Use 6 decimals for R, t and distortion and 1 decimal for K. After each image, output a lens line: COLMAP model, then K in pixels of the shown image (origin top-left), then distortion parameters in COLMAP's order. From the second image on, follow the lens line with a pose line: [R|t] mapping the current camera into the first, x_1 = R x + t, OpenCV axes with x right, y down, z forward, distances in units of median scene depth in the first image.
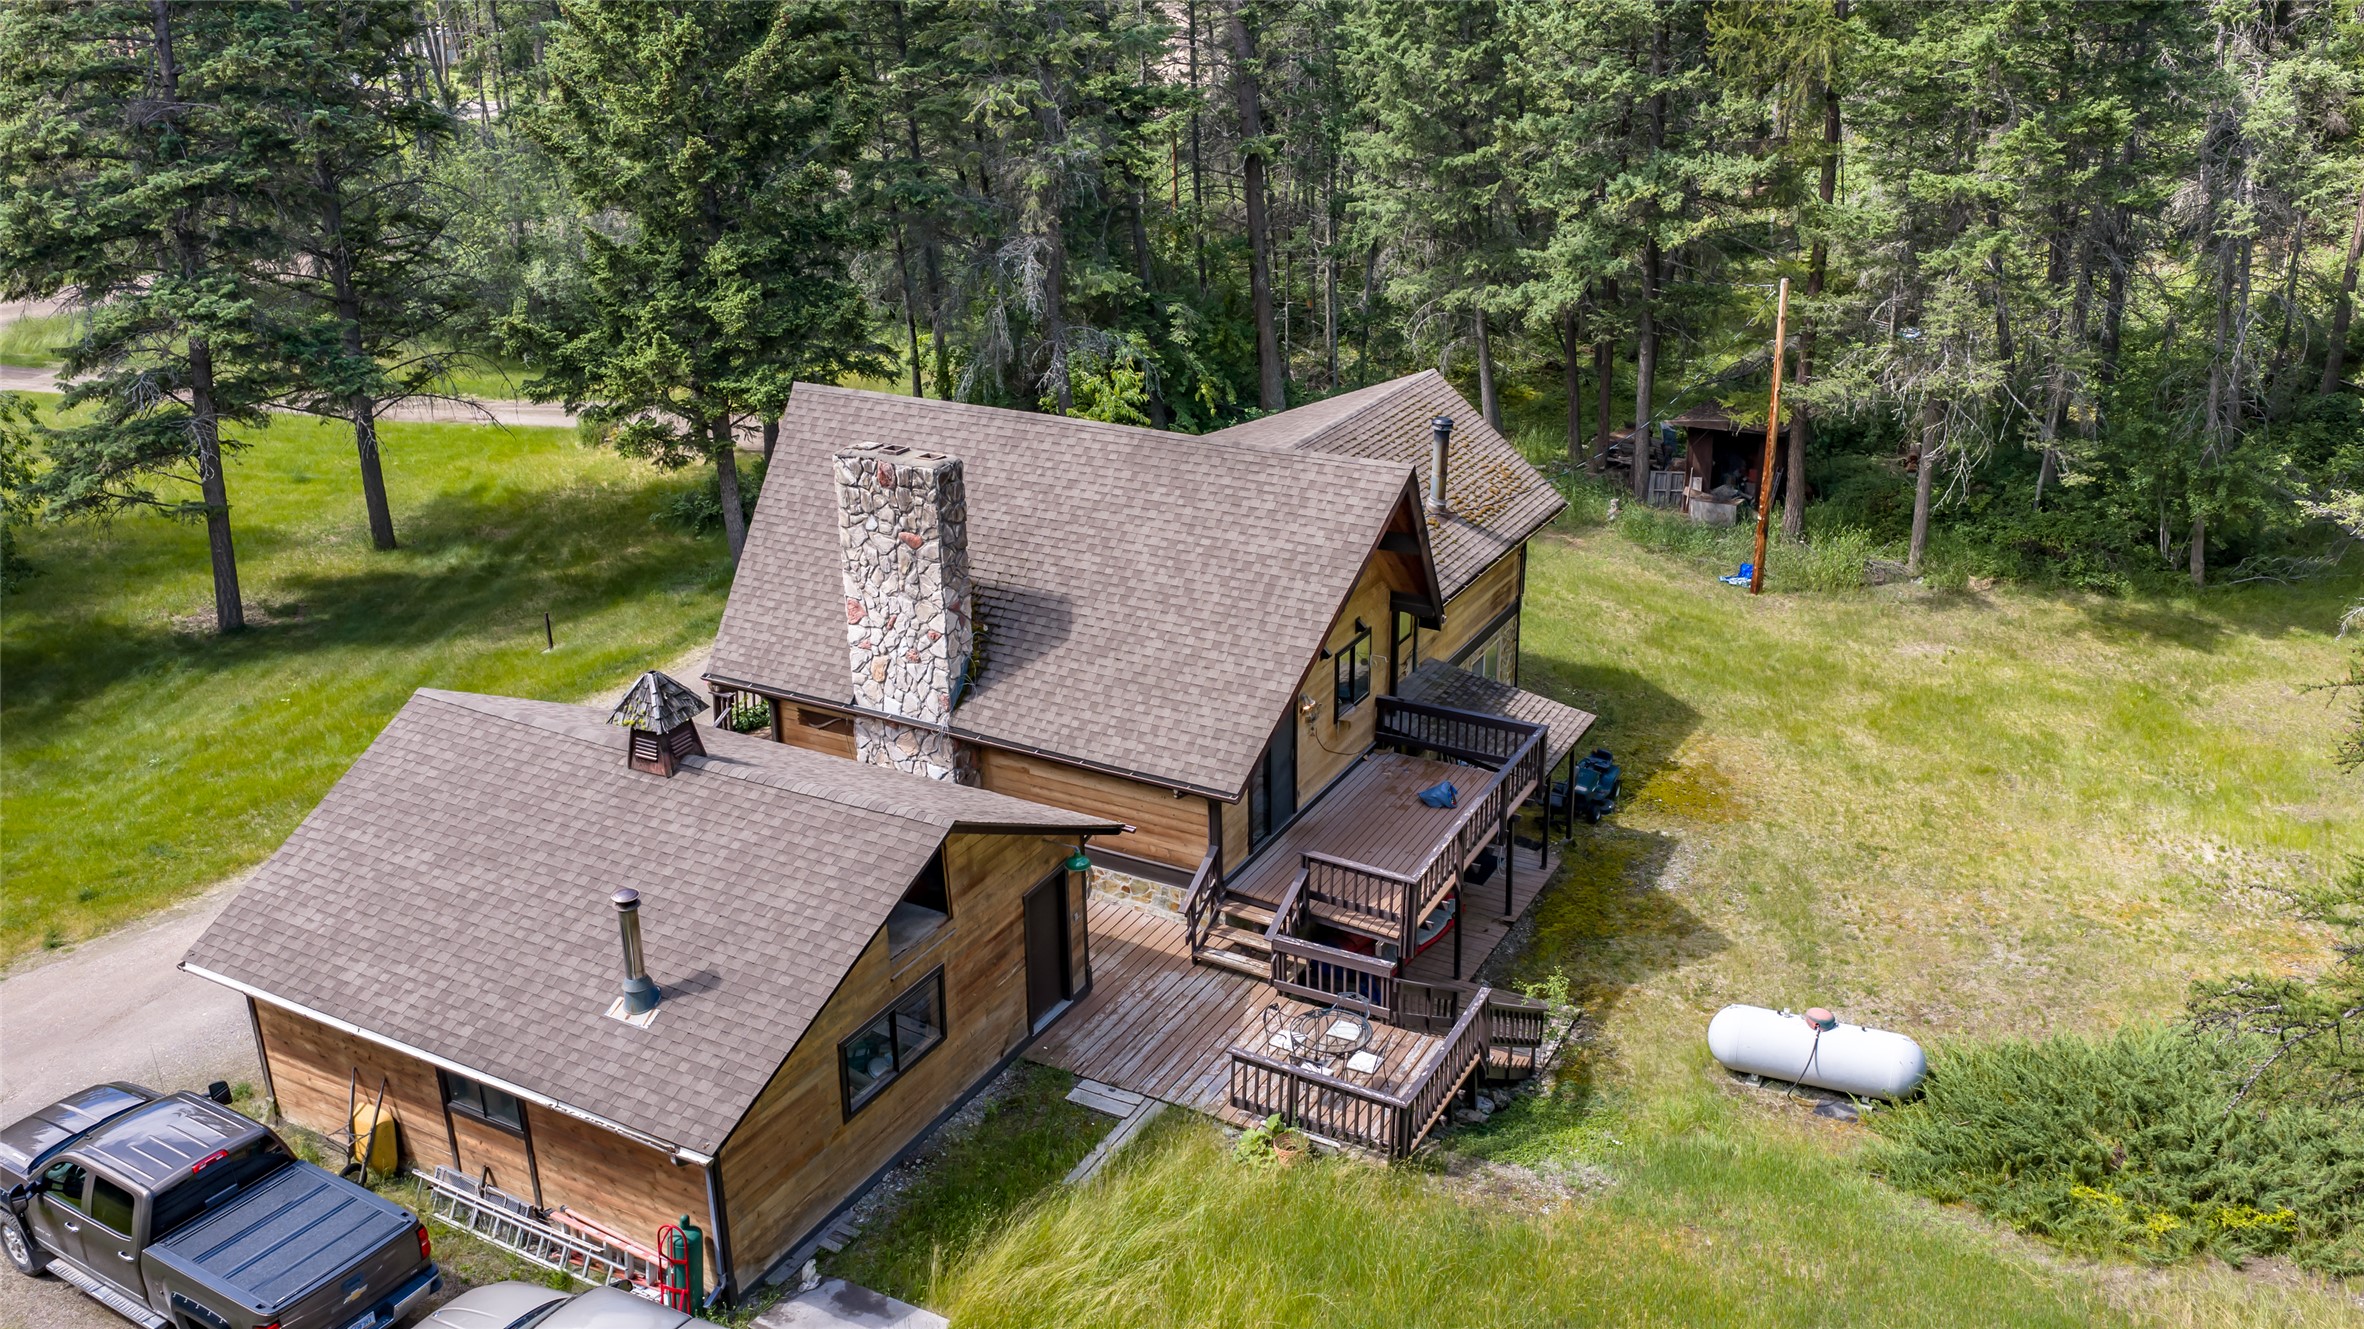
lens RADIAL K [[1969.2, 0, 1185.0], [0, 1969.2, 676.0], [0, 0, 1]] dist [0.027226, -0.053059]
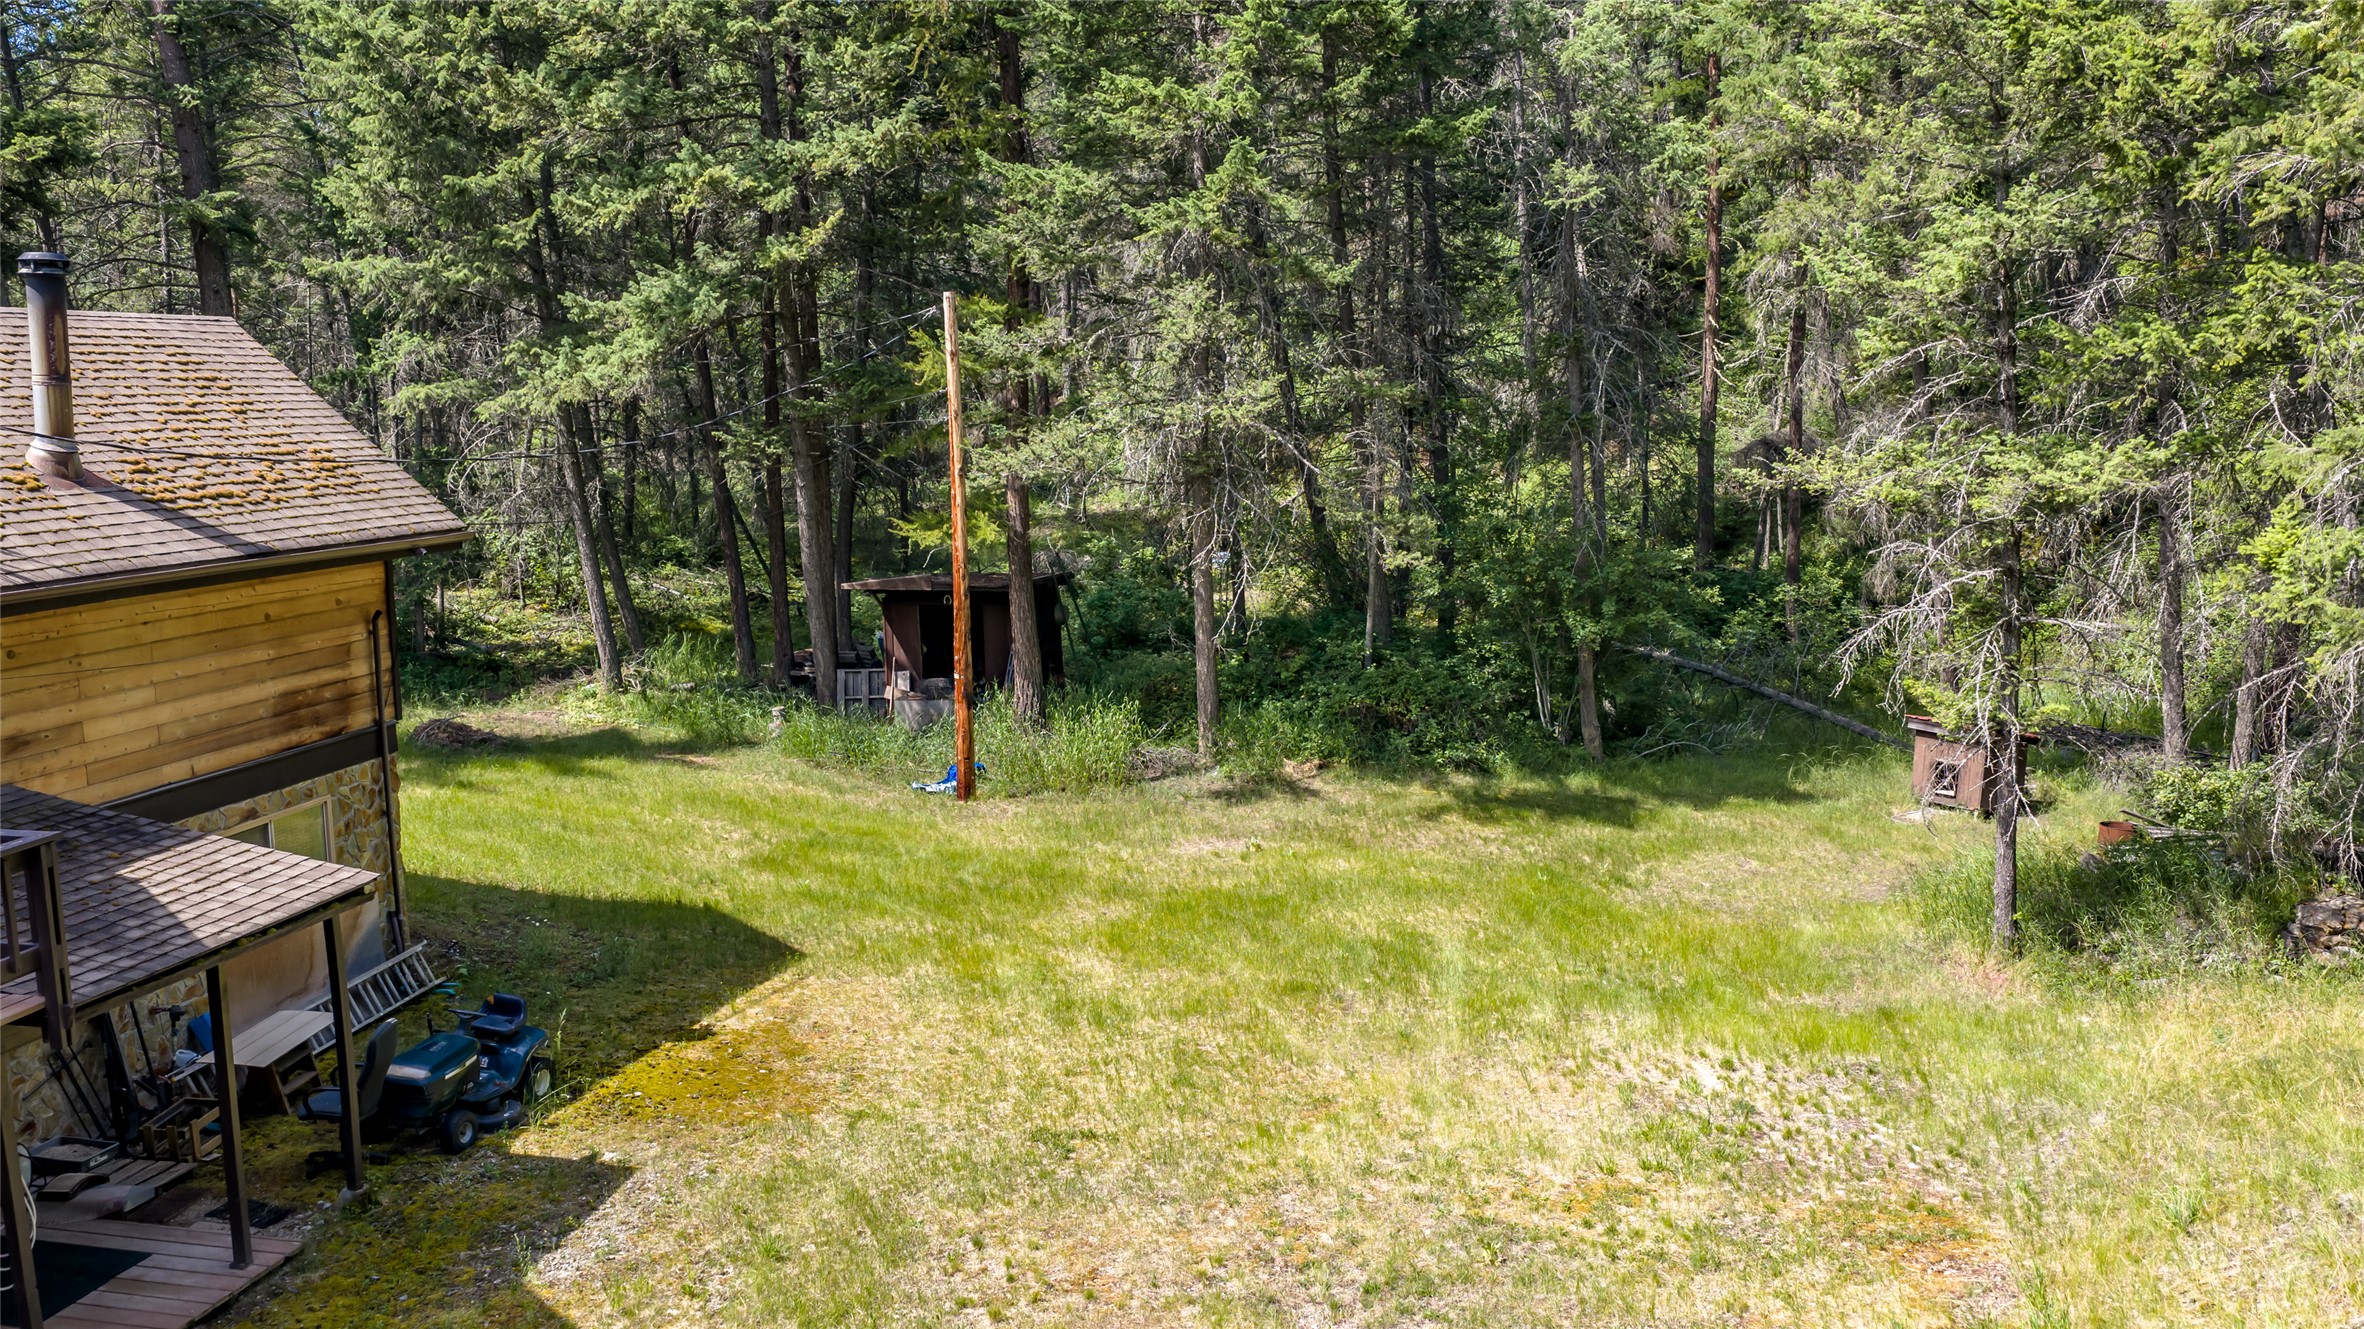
lens RADIAL K [[1969.2, 0, 1190.4], [0, 1969.2, 667.4], [0, 0, 1]] dist [0.027226, -0.053059]
pose [[0.957574, -0.034772, 0.286081, 0.212308], [0.101242, 0.970010, -0.220978, 0.073319], [-0.269817, 0.240566, 0.932377, 0.457224]]
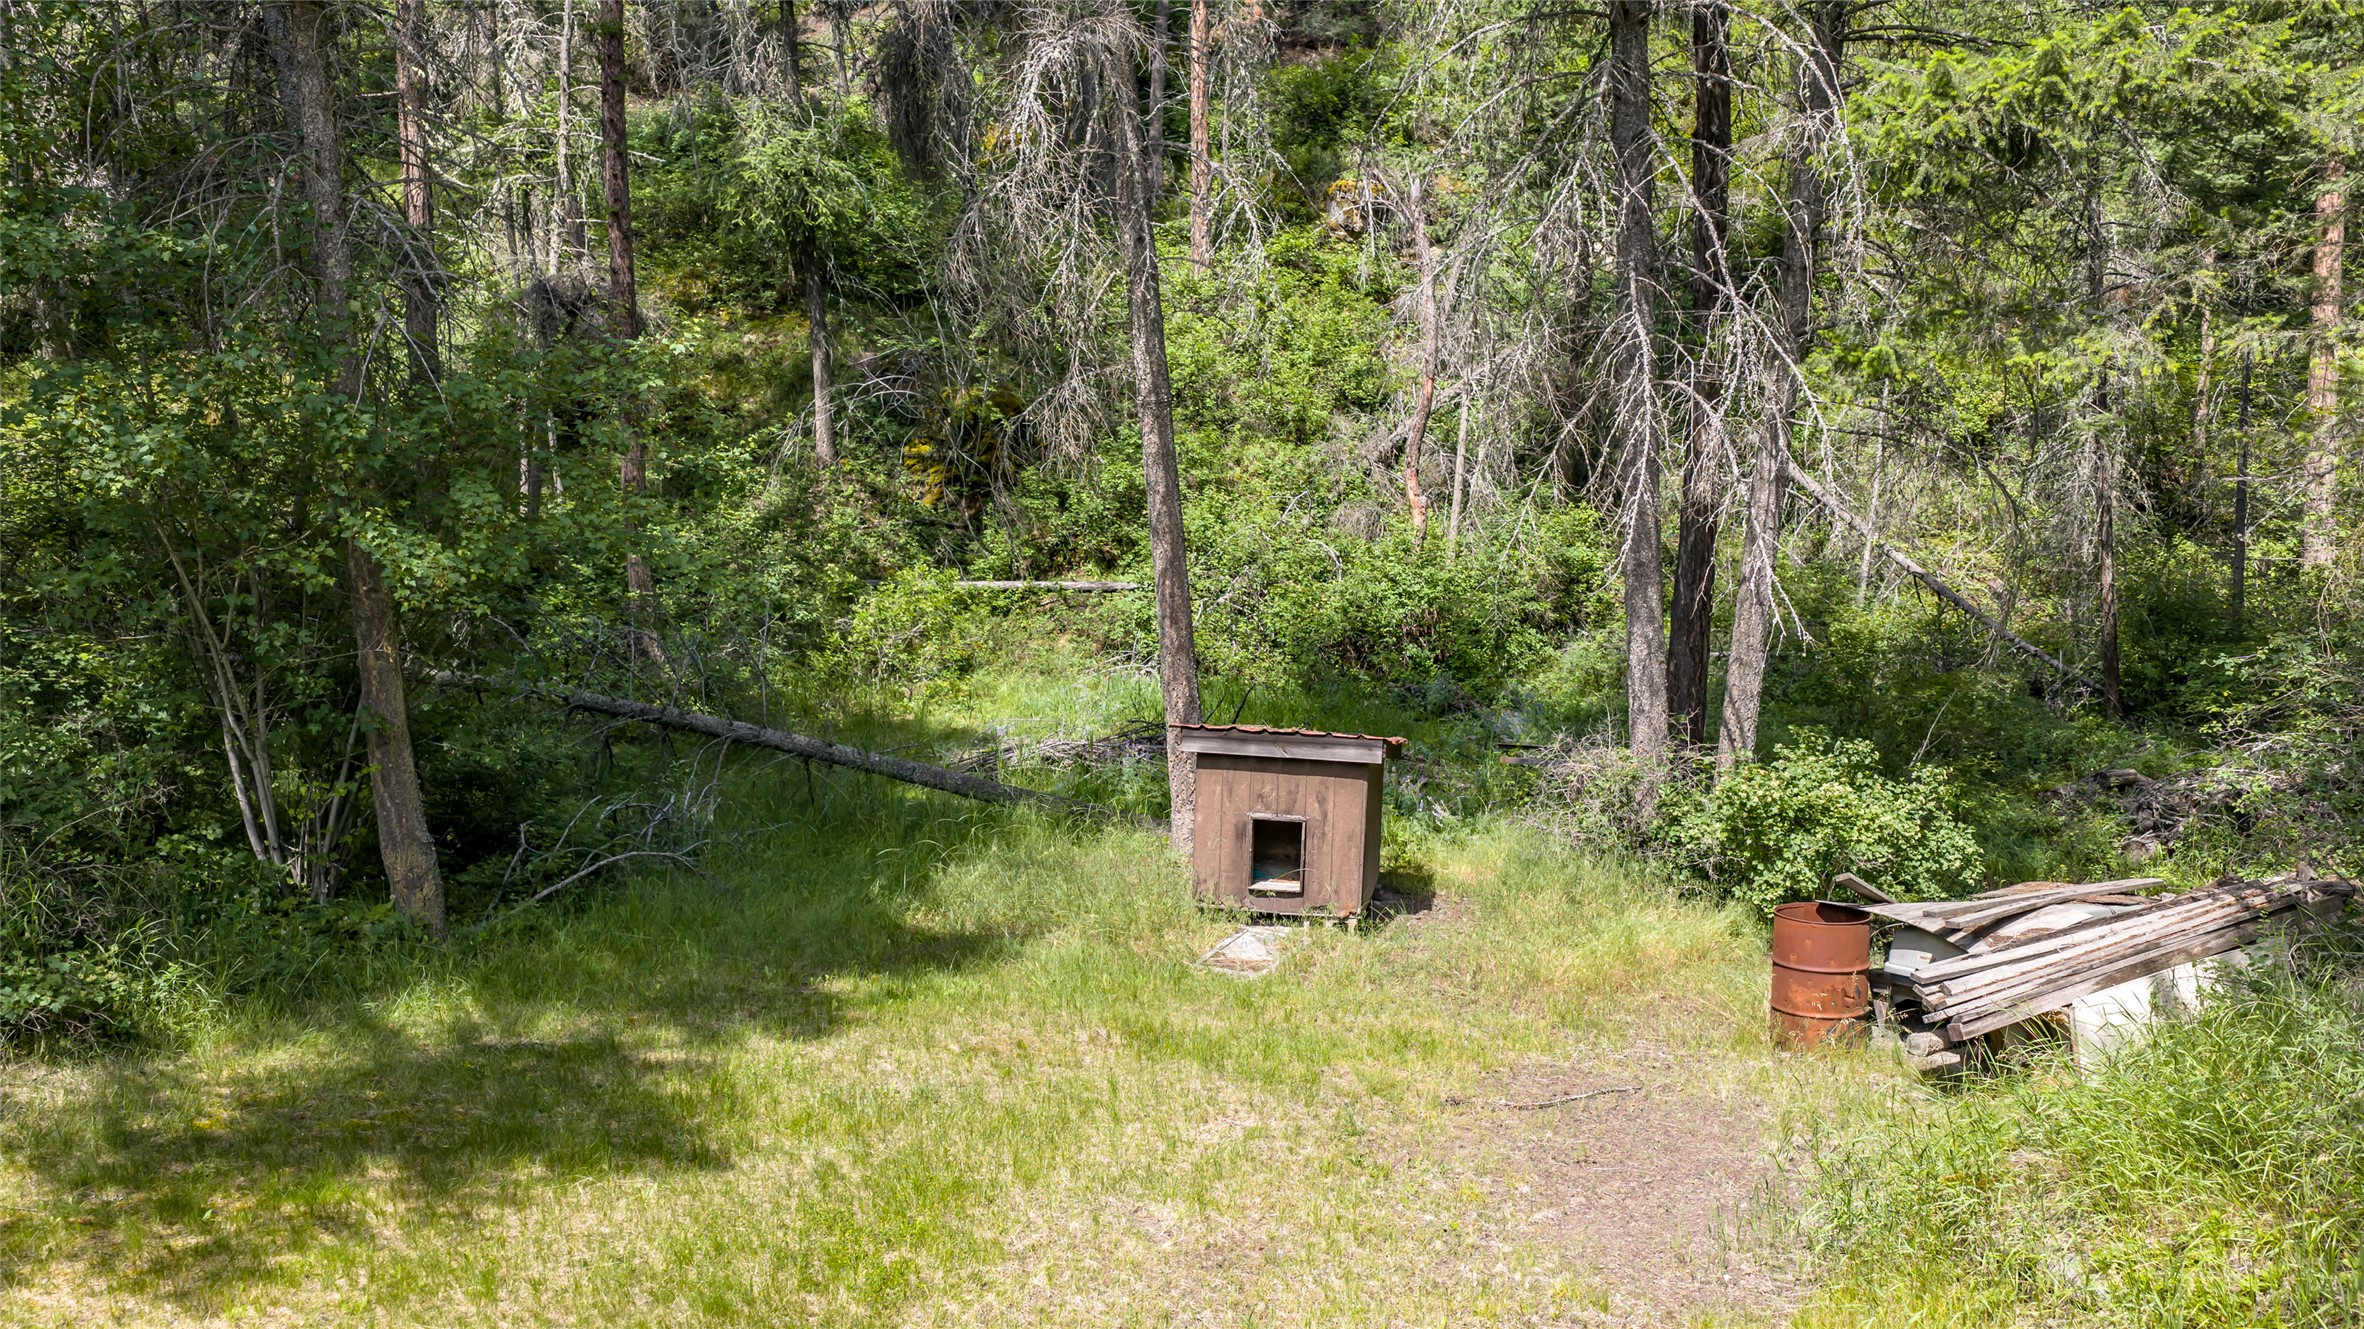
lens RADIAL K [[1969.2, 0, 1179.6], [0, 1969.2, 653.6], [0, 0, 1]] dist [0.027226, -0.053059]
pose [[0.532819, -0.087116, 0.841733, 0.417314], [0.312469, 0.944647, -0.100027, -0.028522], [-0.786427, 0.316312, 0.530547, 0.923182]]
